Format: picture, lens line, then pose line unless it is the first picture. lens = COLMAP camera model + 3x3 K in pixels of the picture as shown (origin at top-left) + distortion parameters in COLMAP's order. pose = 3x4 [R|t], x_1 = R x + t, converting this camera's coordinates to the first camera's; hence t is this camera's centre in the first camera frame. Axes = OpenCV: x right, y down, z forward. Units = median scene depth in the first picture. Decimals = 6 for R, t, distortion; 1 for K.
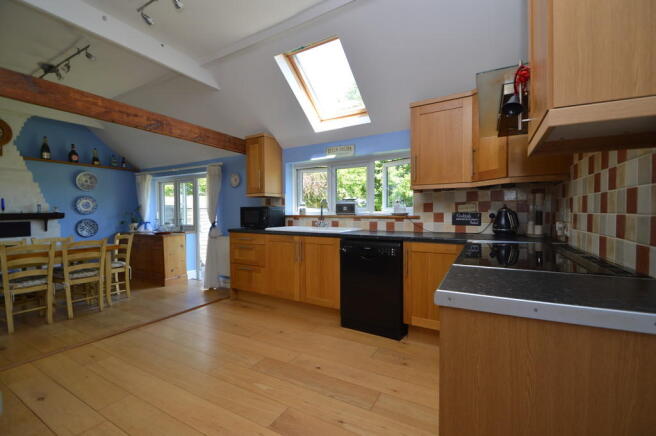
lens RADIAL K [[291.5, 0, 328.0], [0, 291.5, 218.0], [0, 0, 1]] dist [0.002395, -0.009978]
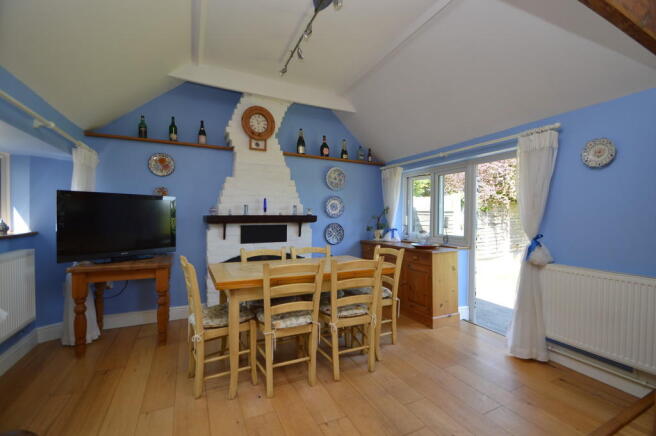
lens RADIAL K [[291.5, 0, 328.0], [0, 291.5, 218.0], [0, 0, 1]] dist [0.002395, -0.009978]
pose [[0.811752, 0.016847, -0.583759, -0.391676], [-0.027131, 0.999592, -0.008878, -0.004320], [0.583372, 0.023045, 0.811878, 0.335439]]
